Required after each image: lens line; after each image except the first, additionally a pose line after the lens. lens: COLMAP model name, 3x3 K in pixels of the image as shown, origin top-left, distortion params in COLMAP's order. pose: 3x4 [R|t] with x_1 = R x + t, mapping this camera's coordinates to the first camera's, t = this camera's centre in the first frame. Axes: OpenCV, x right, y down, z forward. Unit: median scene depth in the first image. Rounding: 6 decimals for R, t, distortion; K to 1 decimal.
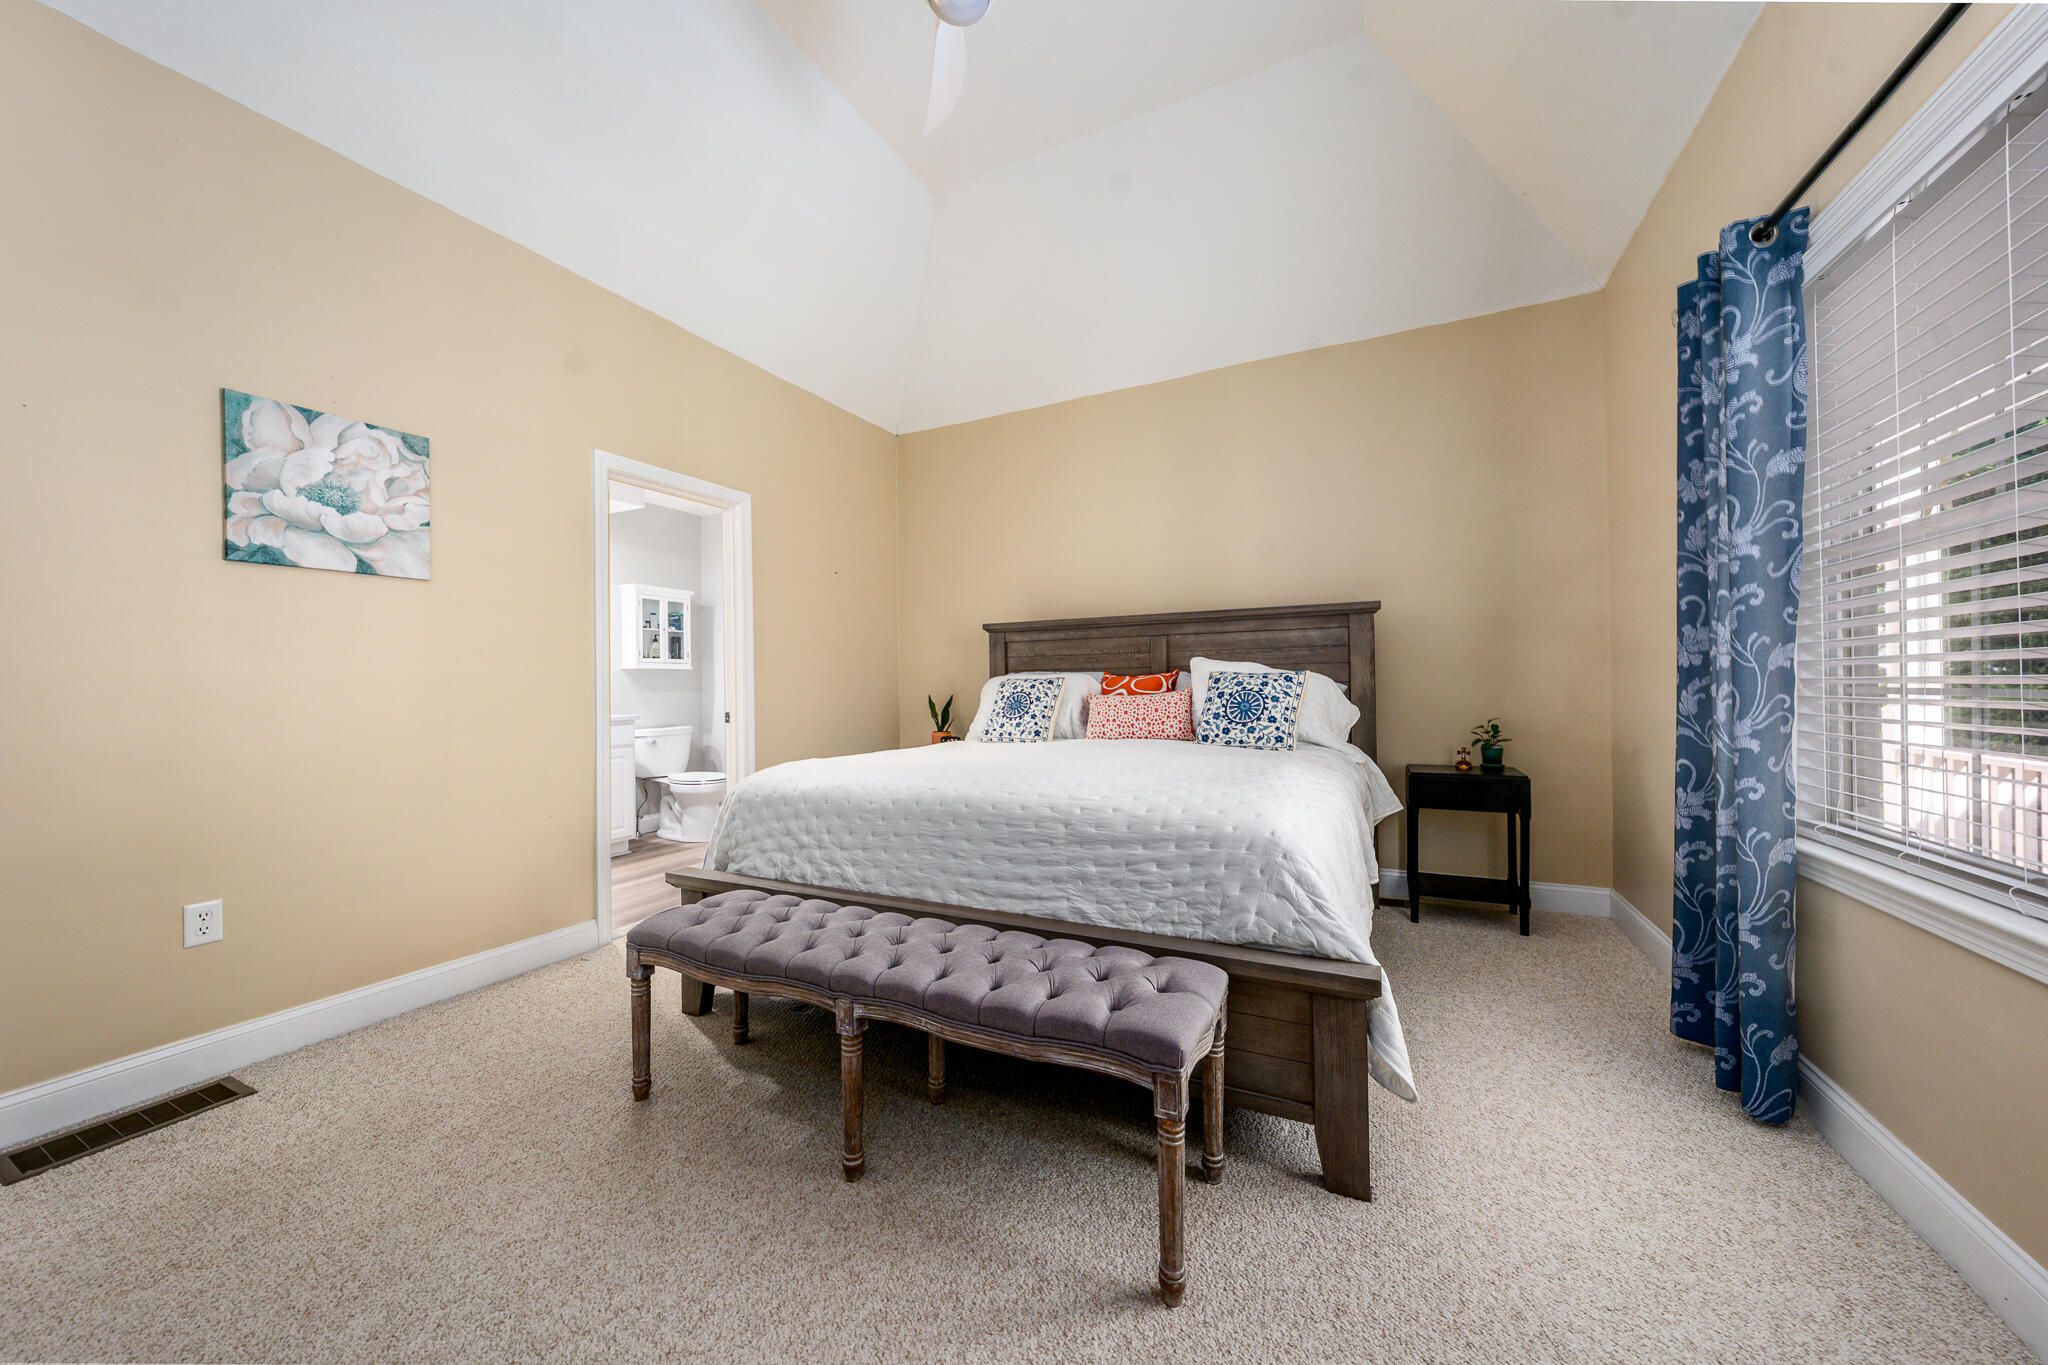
lens RADIAL K [[715.8, 0, 1013.0], [0, 715.8, 675.9], [0, 0, 1]] dist [0.006157, -0.000037]
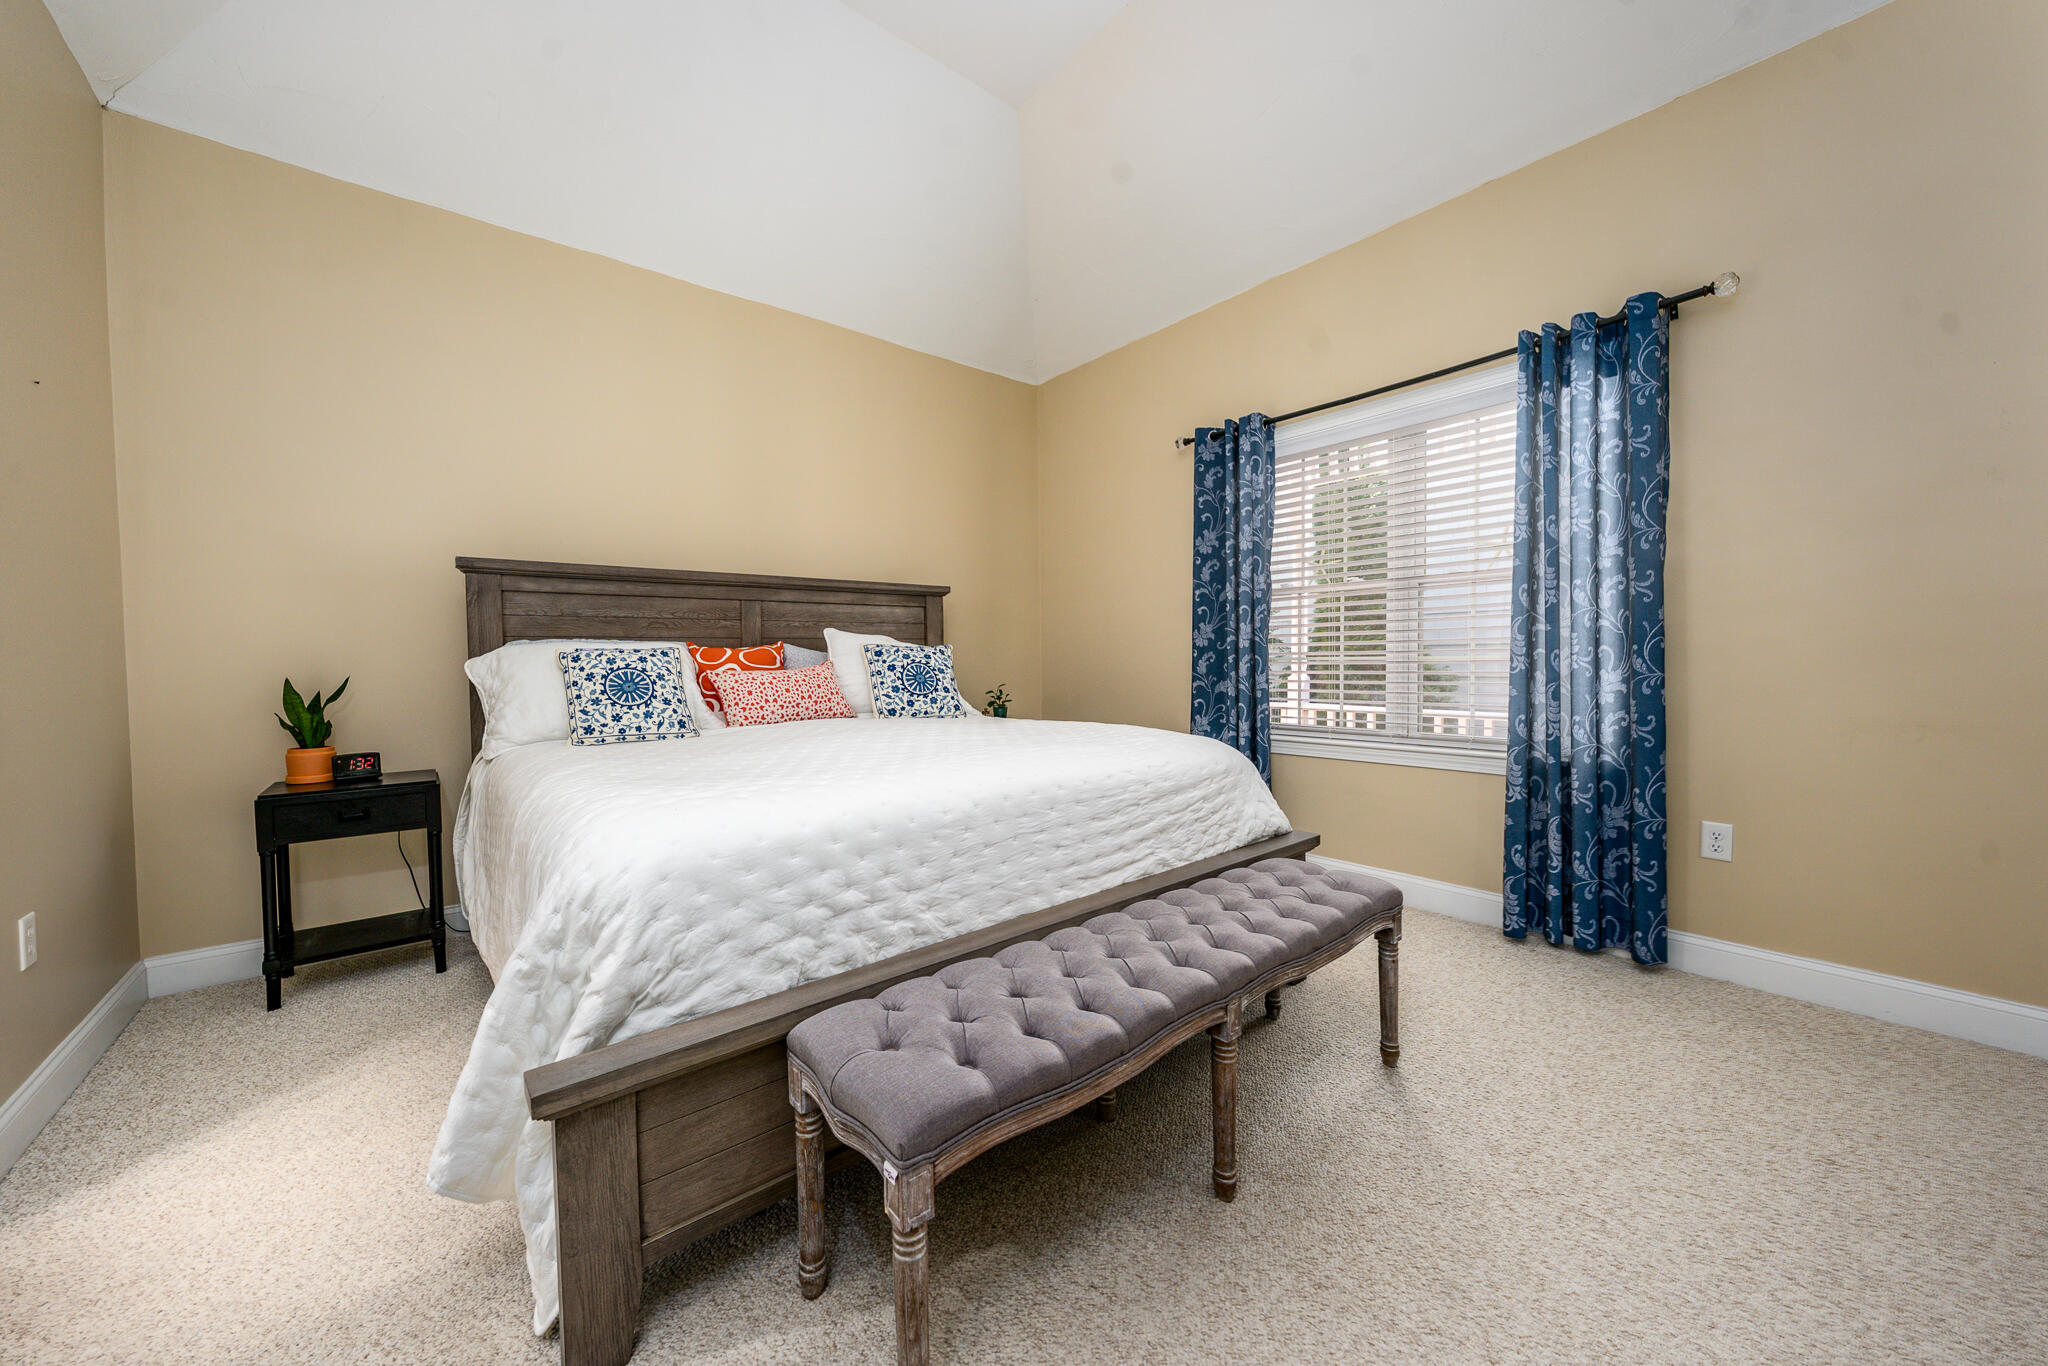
lens RADIAL K [[743.8, 0, 1013.3], [0, 743.8, 679.6], [0, 0, 1]] dist [-0.001424, -0.000093]
pose [[0.392855, -0.019263, 0.919398, -0.601002], [-0.004073, 0.999734, 0.022687, 0.019510], [-0.919591, -0.012657, 0.392673, 0.458894]]
